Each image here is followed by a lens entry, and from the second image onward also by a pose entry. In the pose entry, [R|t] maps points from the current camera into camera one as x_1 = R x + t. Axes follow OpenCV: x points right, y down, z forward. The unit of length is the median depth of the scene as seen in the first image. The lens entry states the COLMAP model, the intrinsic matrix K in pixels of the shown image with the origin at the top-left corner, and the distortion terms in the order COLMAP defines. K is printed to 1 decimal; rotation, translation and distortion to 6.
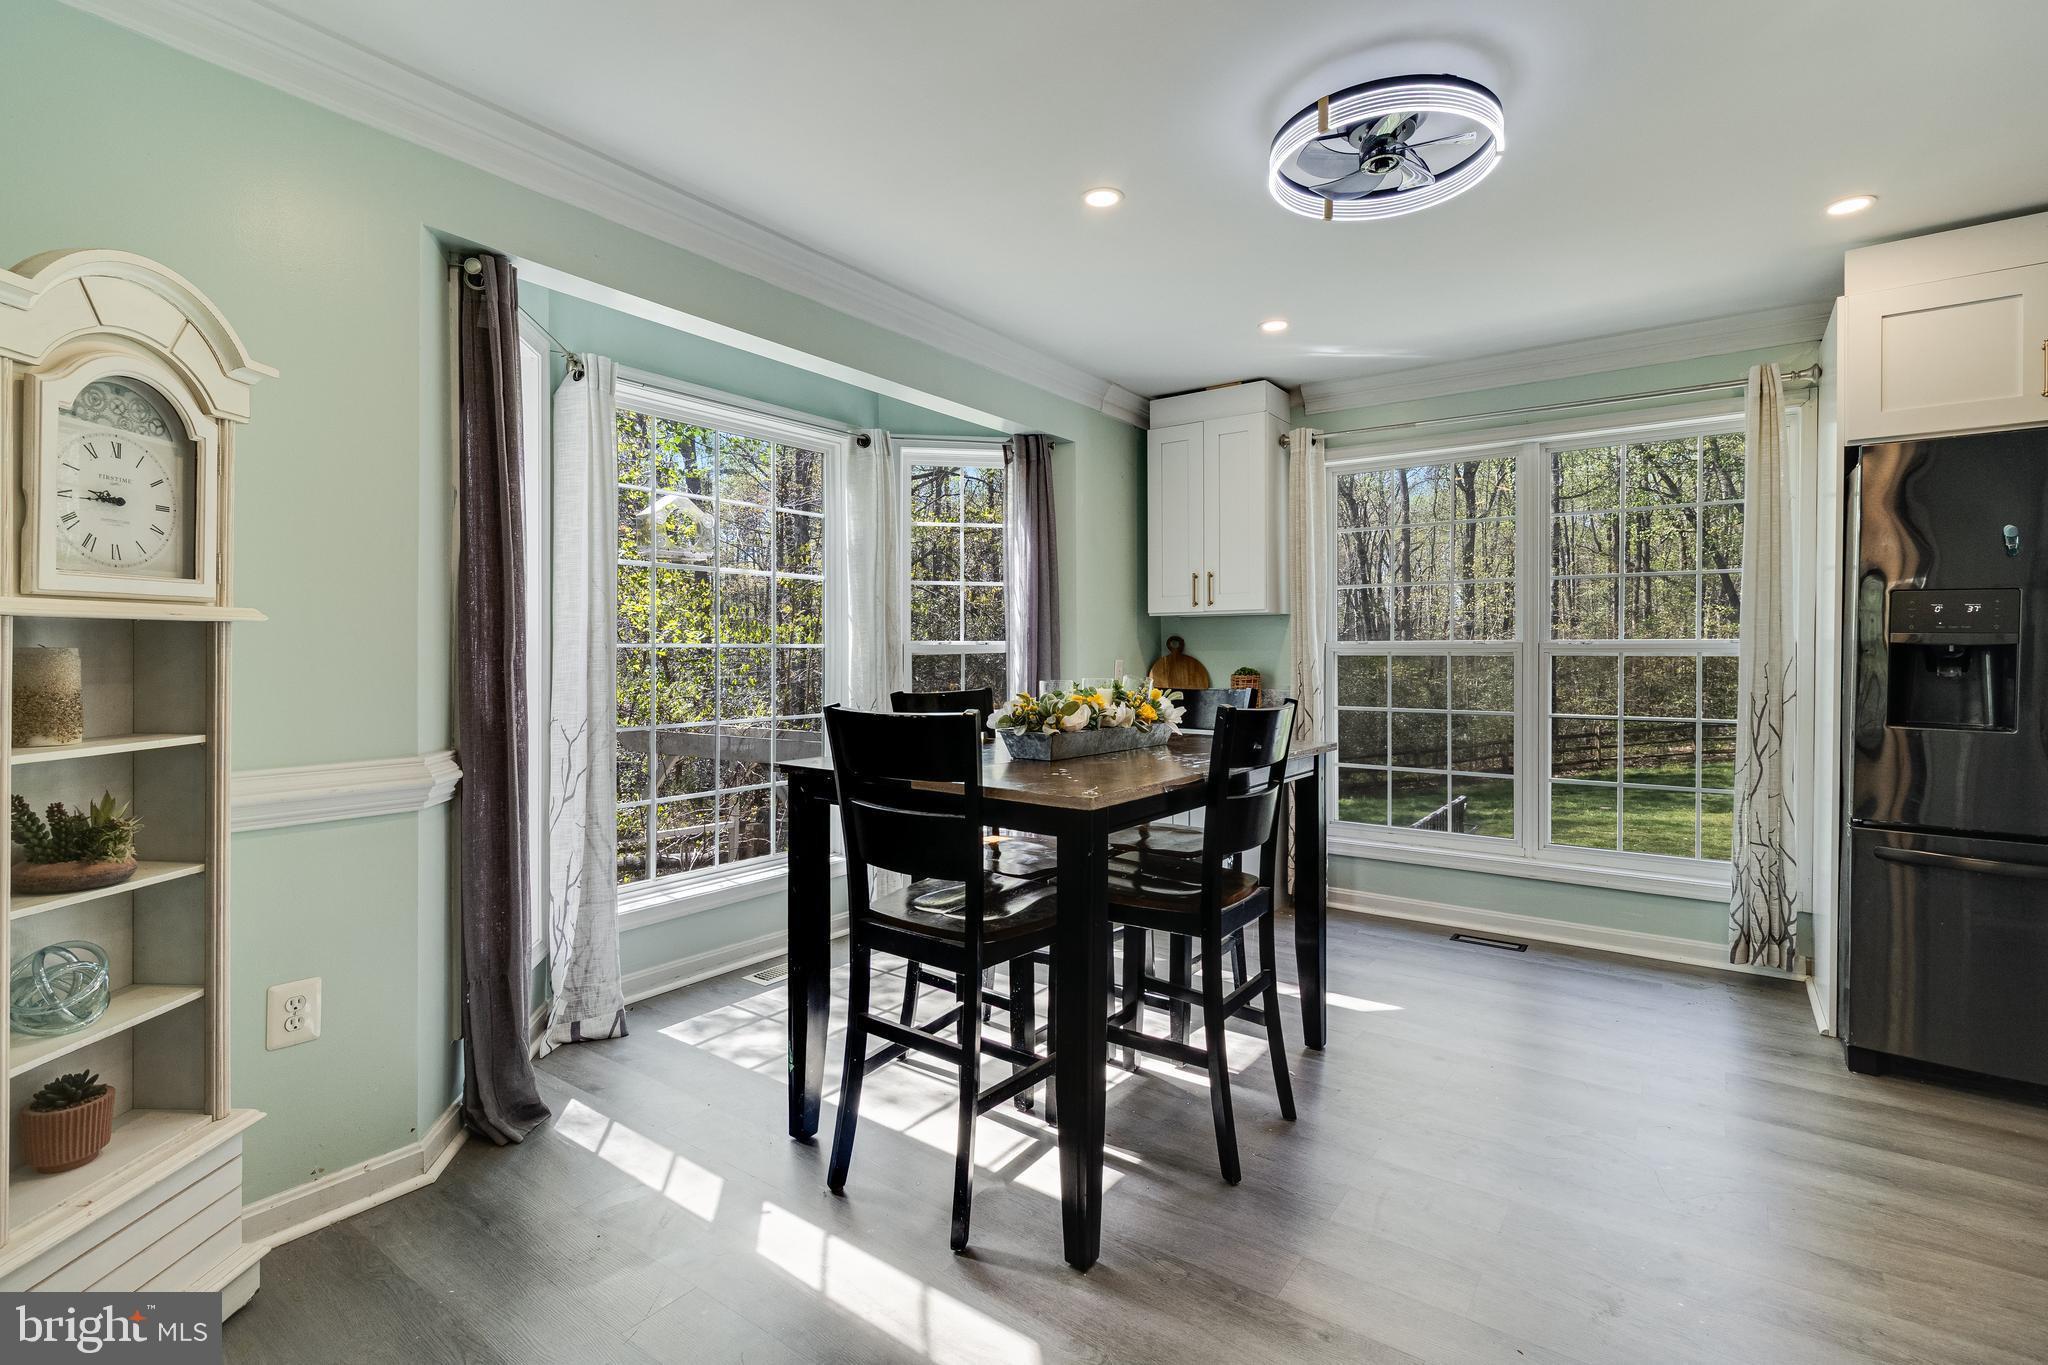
lens RADIAL K [[963.3, 0, 1041.5], [0, 963.3, 660.2], [0, 0, 1]] dist [0.002474, 0.000150]
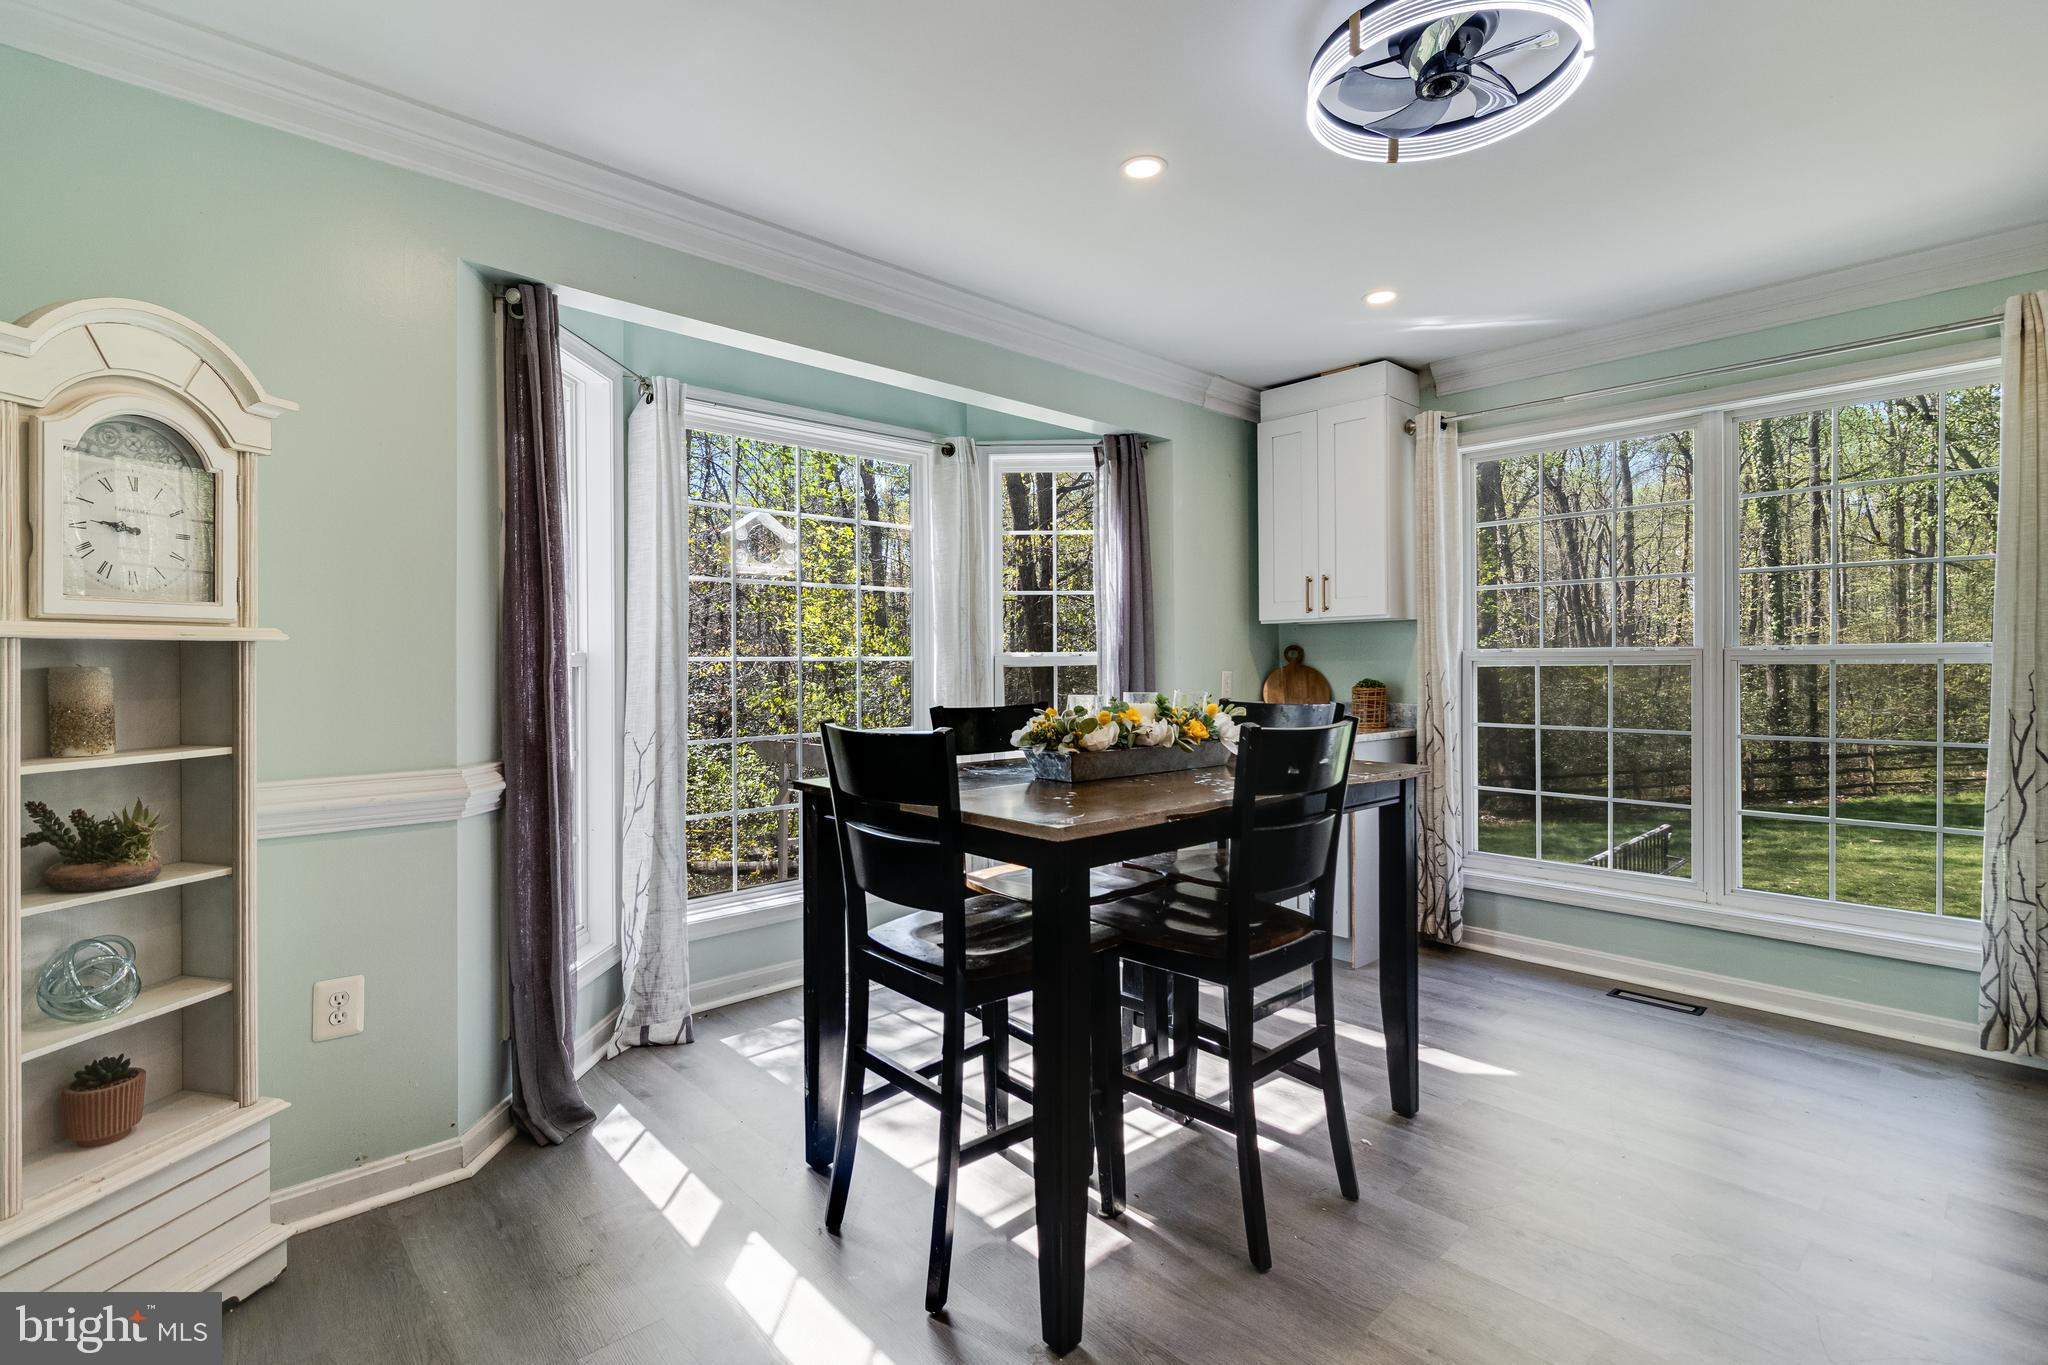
lens RADIAL K [[963.3, 0, 1027.7], [0, 963.3, 671.0], [0, 0, 1]] dist [0.002474, 0.000150]
pose [[0.979725, -0.004920, -0.200288, 0.150240], [0.004813, 0.999988, -0.001020, -0.001235], [0.200291, 0.000036, 0.979736, 0.088338]]
